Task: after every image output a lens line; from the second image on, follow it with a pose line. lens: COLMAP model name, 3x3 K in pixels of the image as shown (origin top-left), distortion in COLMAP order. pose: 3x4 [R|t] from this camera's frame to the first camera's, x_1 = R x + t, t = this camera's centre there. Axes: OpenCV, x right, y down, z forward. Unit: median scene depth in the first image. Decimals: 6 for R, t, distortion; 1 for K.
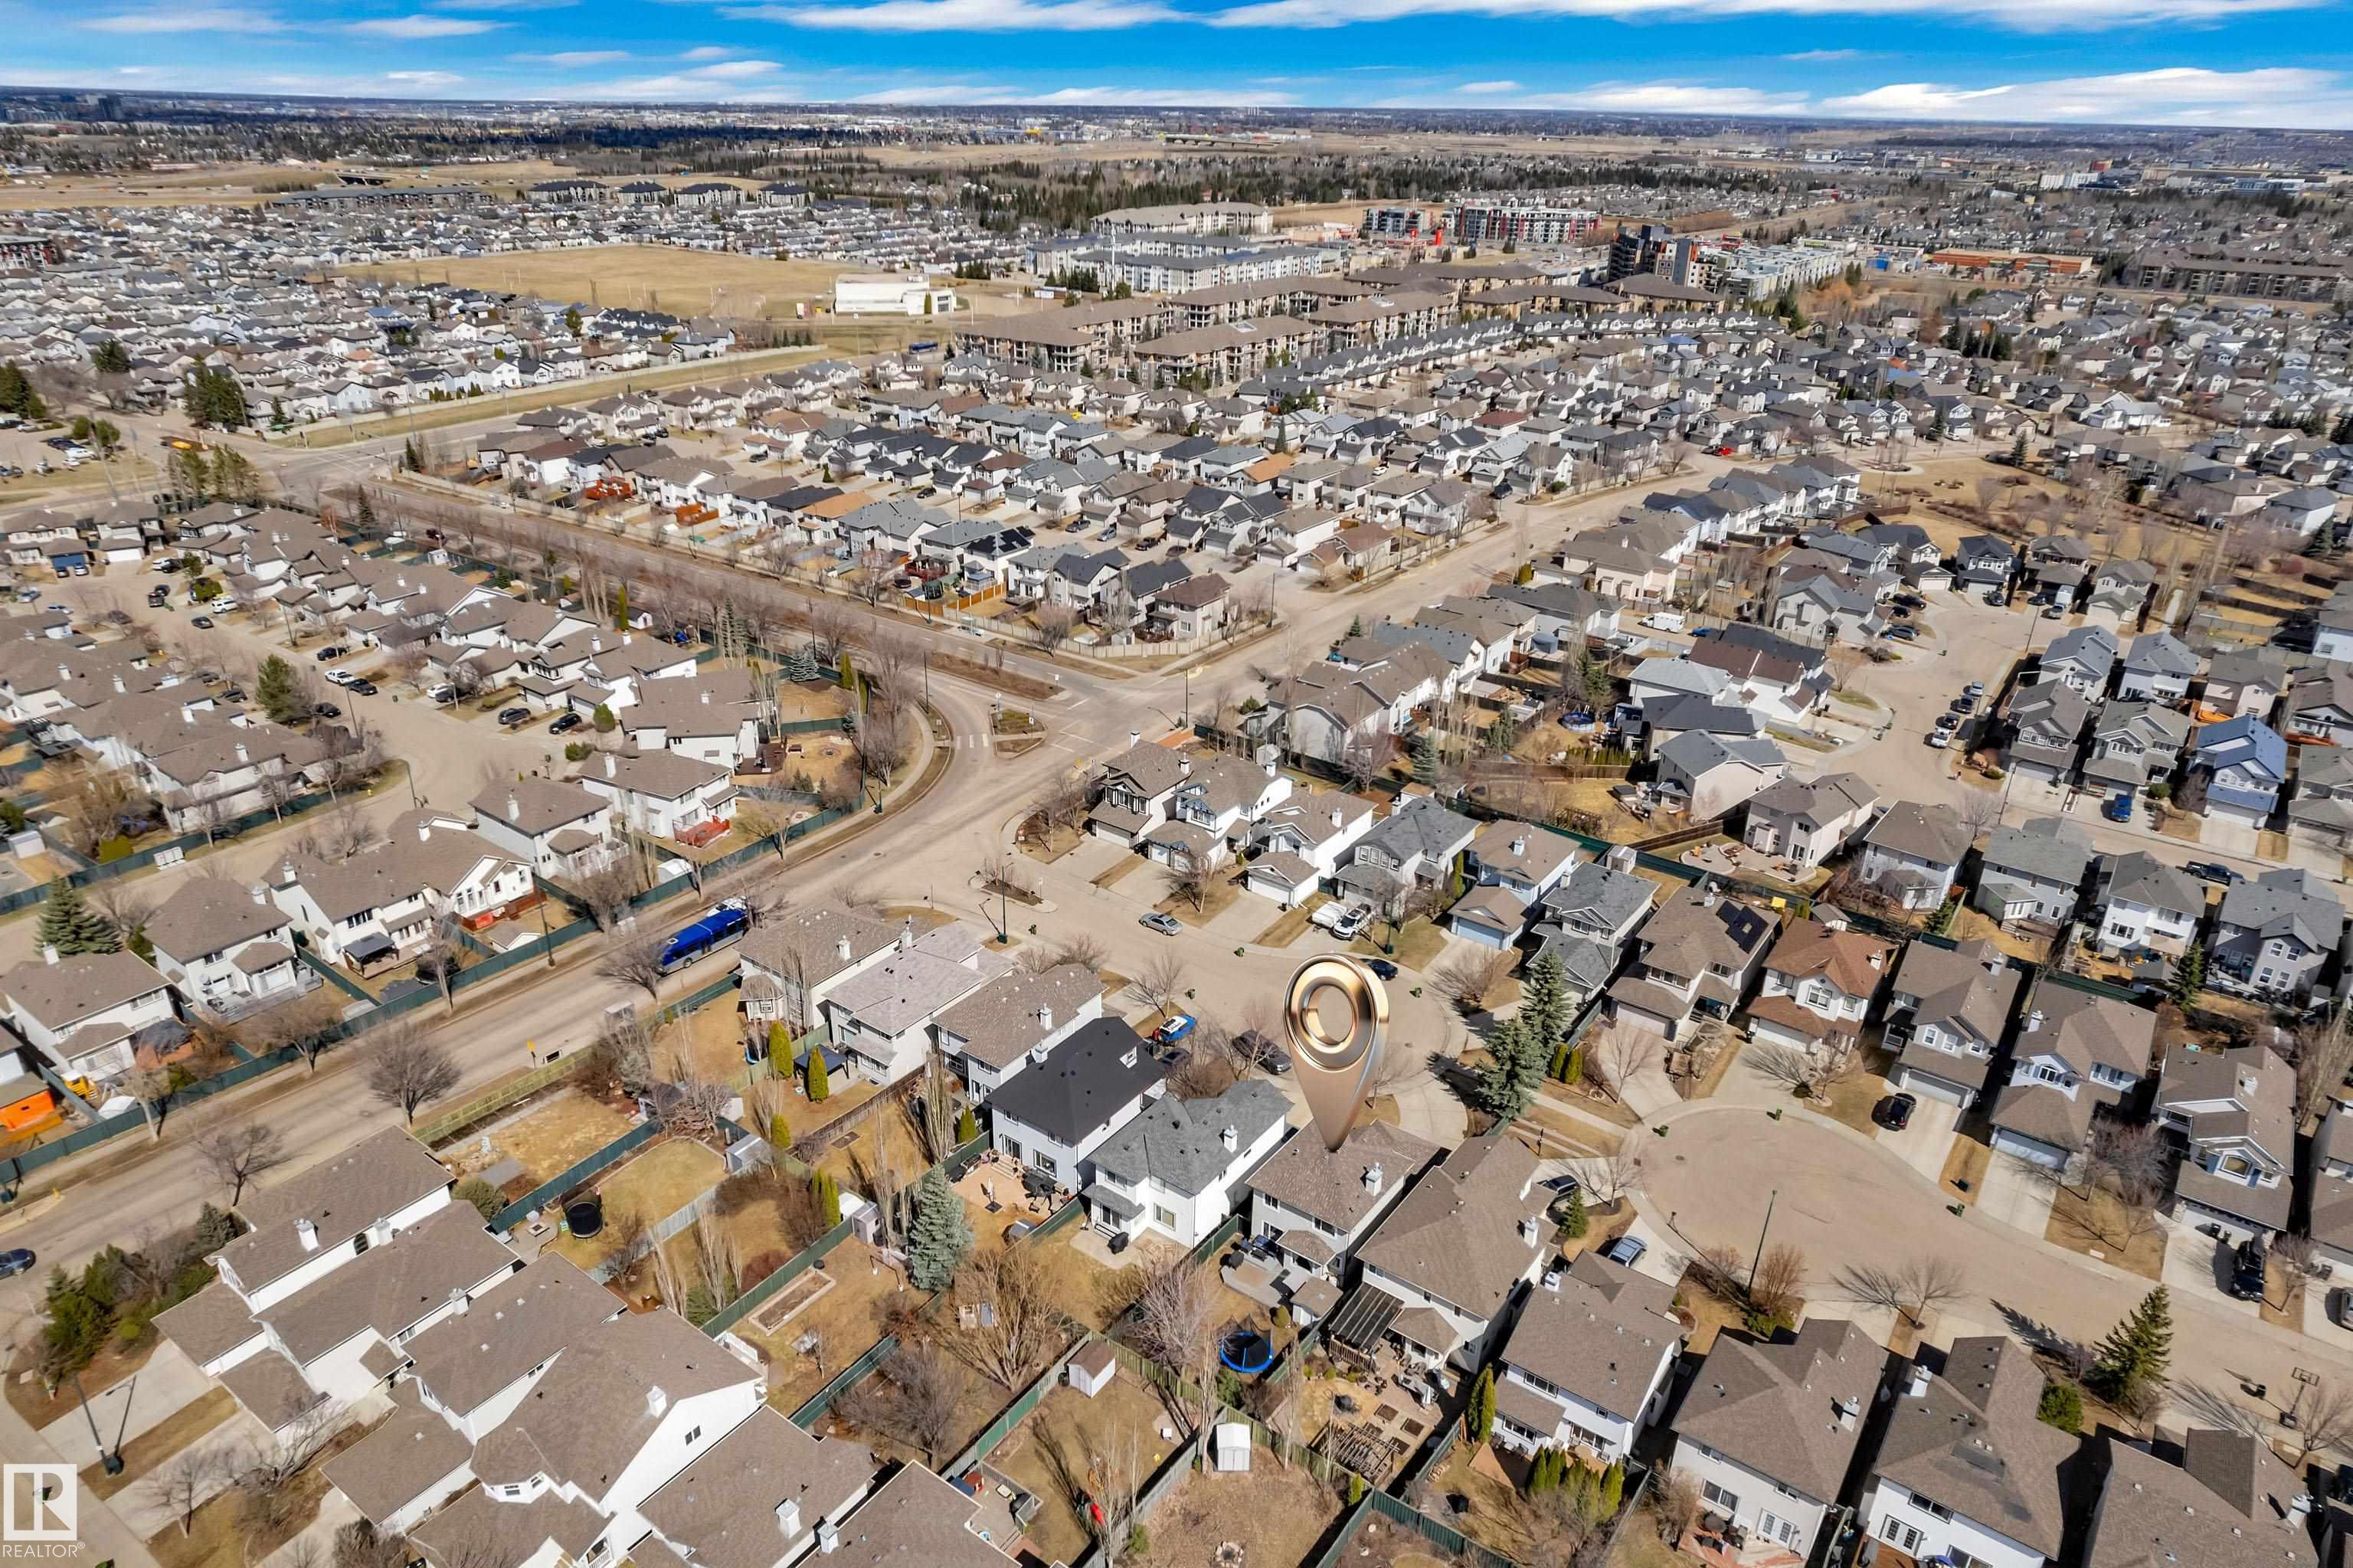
lens RADIAL K [[1496.8, 0, 1171.5], [0, 1496.8, 791.5], [0, 0, 1]] dist [-0.078068, 0.076125]
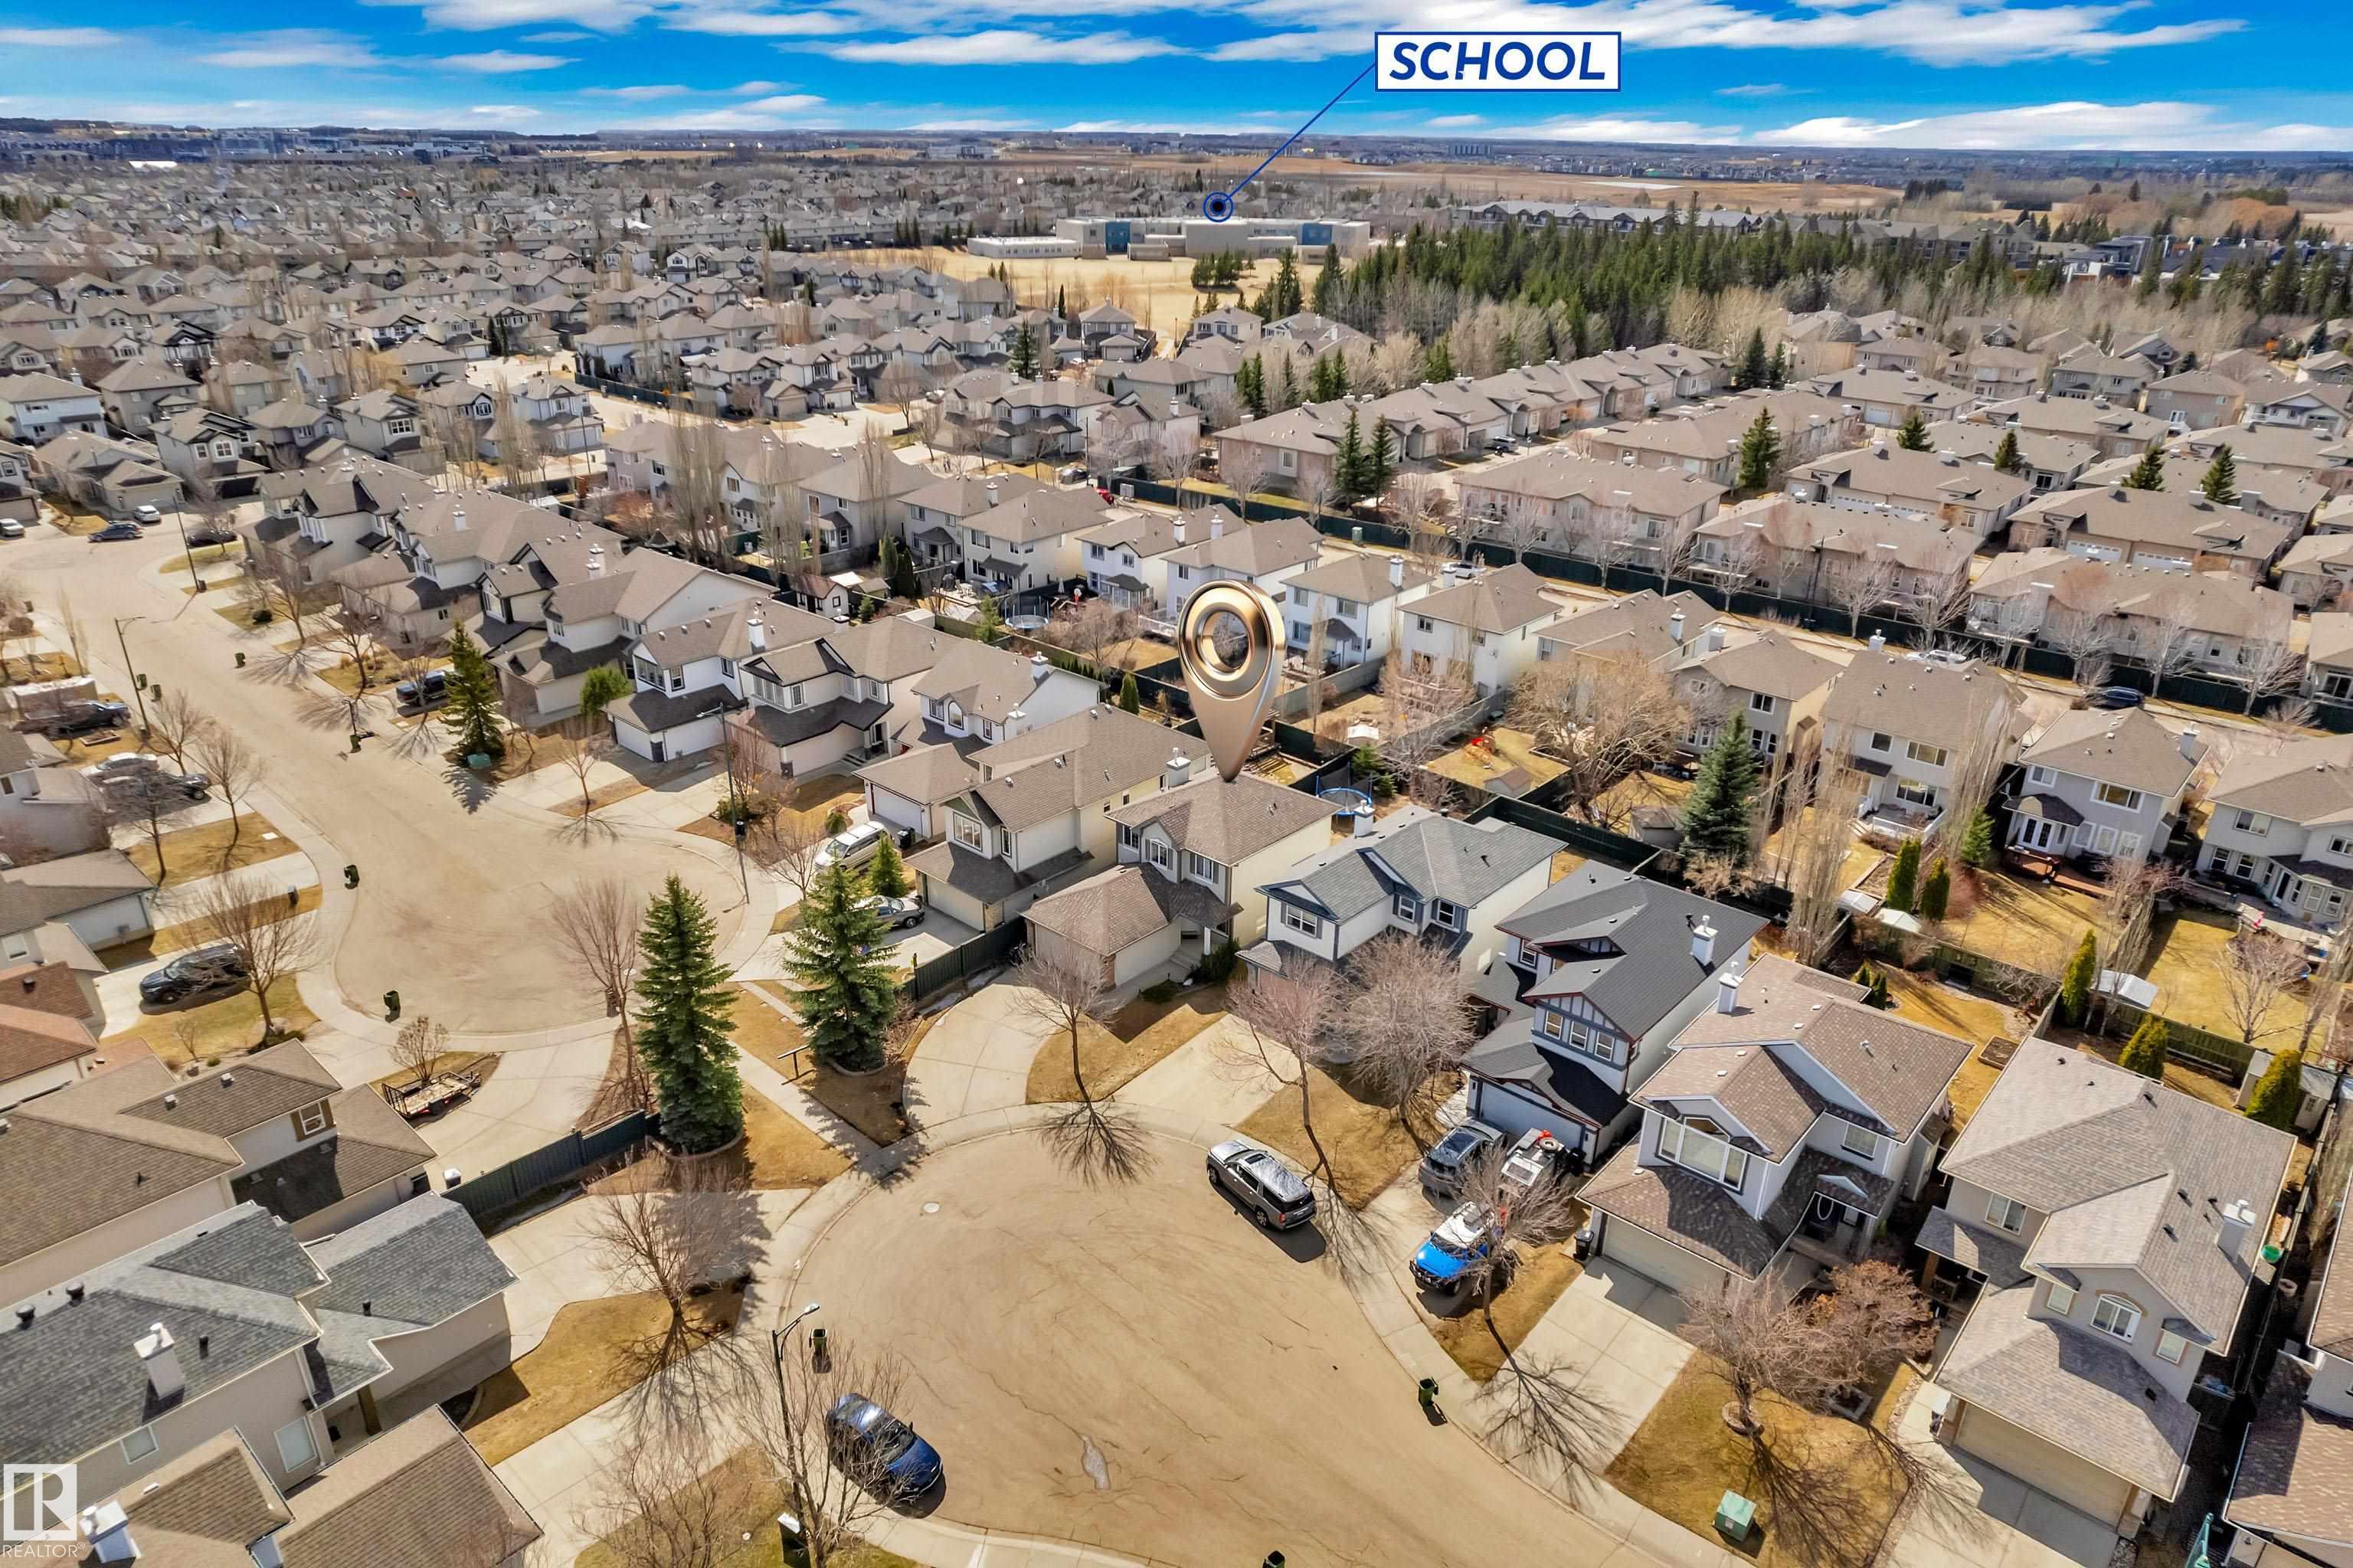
lens RADIAL K [[1496.8, 0, 1171.5], [0, 1496.8, 791.5], [0, 0, 1]] dist [-0.078068, 0.076125]
pose [[-0.994163, -0.070051, 0.082058, 0.055748], [0.016003, 0.656402, 0.754242, -0.233410], [-0.106699, 0.751152, -0.651449, 1.126297]]
